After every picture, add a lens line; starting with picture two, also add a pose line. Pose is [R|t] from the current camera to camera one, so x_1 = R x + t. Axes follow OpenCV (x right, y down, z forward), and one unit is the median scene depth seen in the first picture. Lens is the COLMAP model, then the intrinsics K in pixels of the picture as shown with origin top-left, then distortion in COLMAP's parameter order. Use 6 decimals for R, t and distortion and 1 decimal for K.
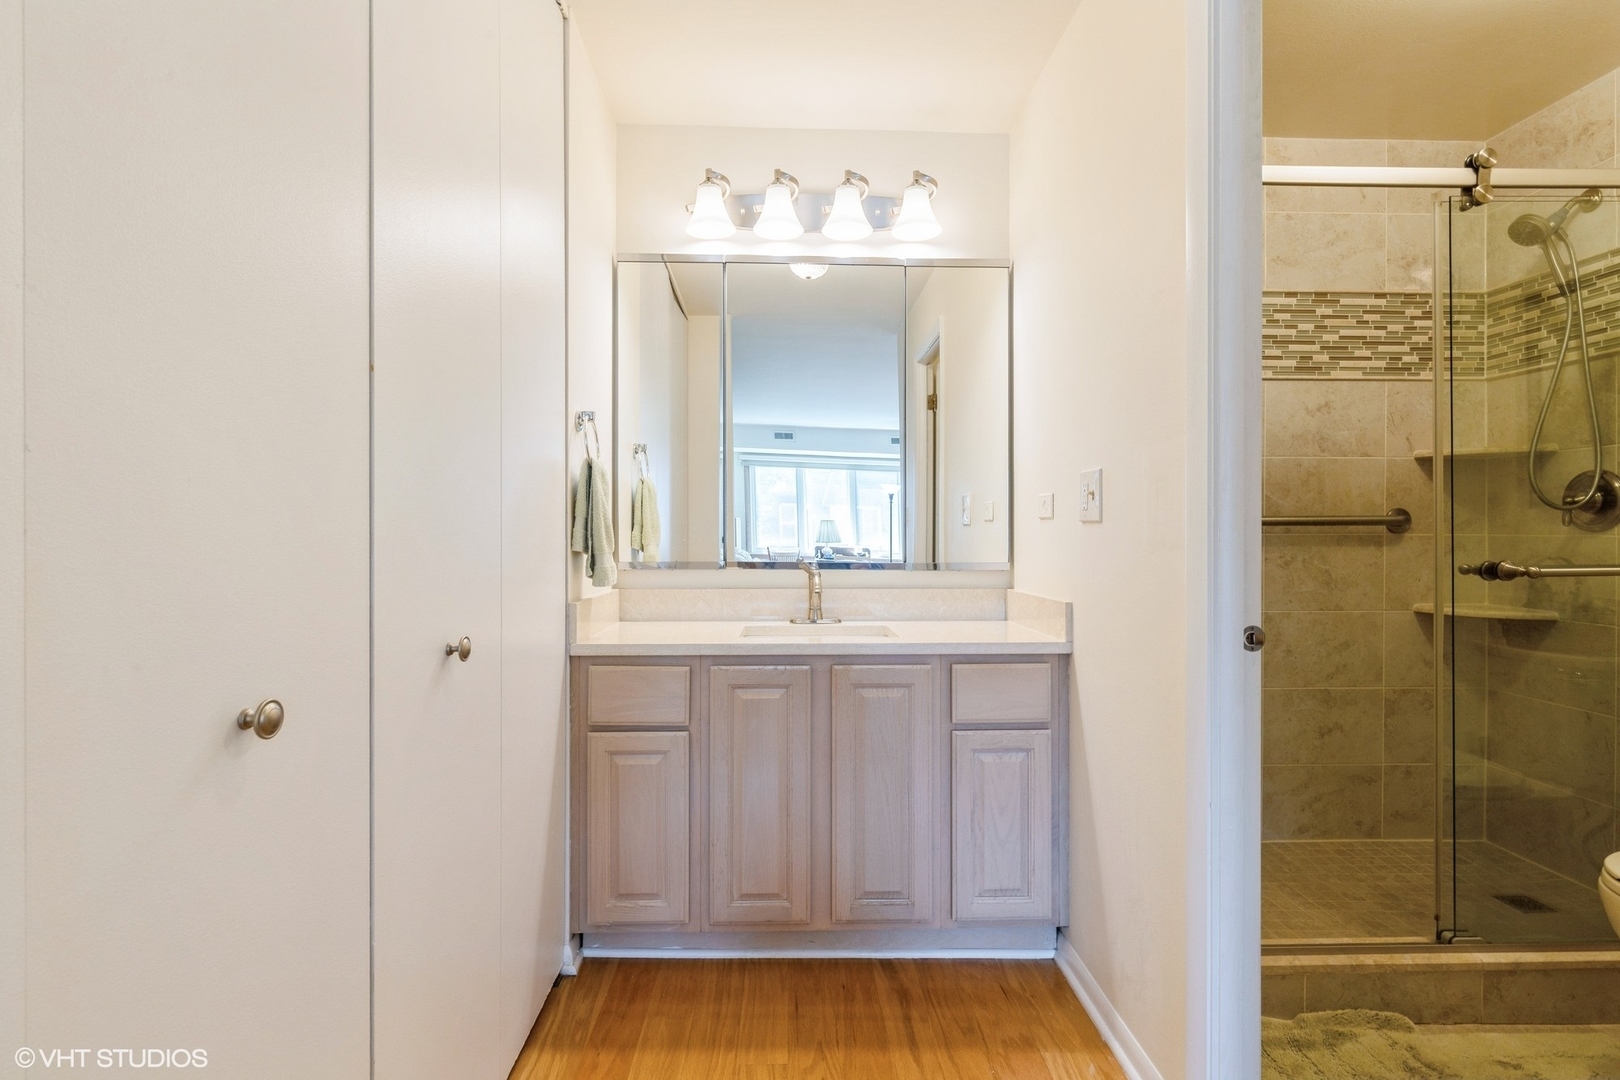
lens RADIAL K [[787.2, 0, 813.4], [0, 787.2, 538.2], [0, 0, 1]] dist [-0.000962, 0.001695]
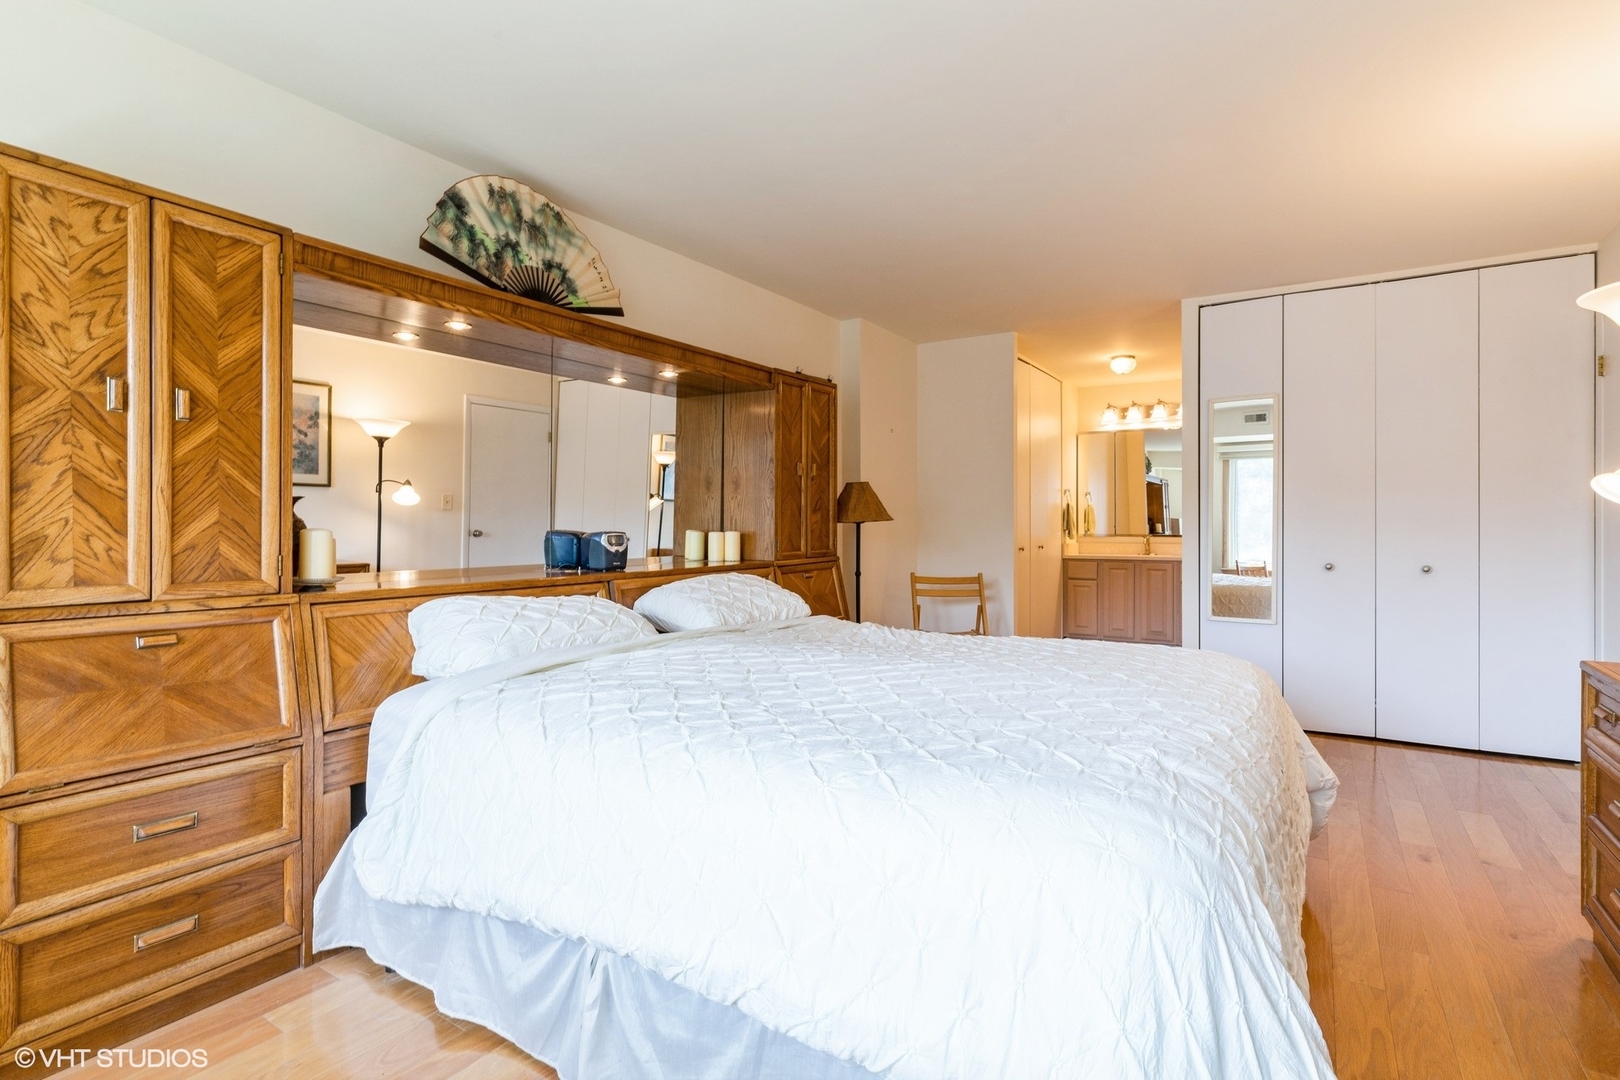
lens RADIAL K [[787.2, 0, 810.2], [0, 787.2, 533.0], [0, 0, 1]] dist [-0.000962, 0.001695]
pose [[0.826428, 0.003462, -0.563032, 0.655393], [-0.002283, 0.999993, 0.002799, 0.022602], [0.563038, -0.001028, 0.826431, -2.257162]]
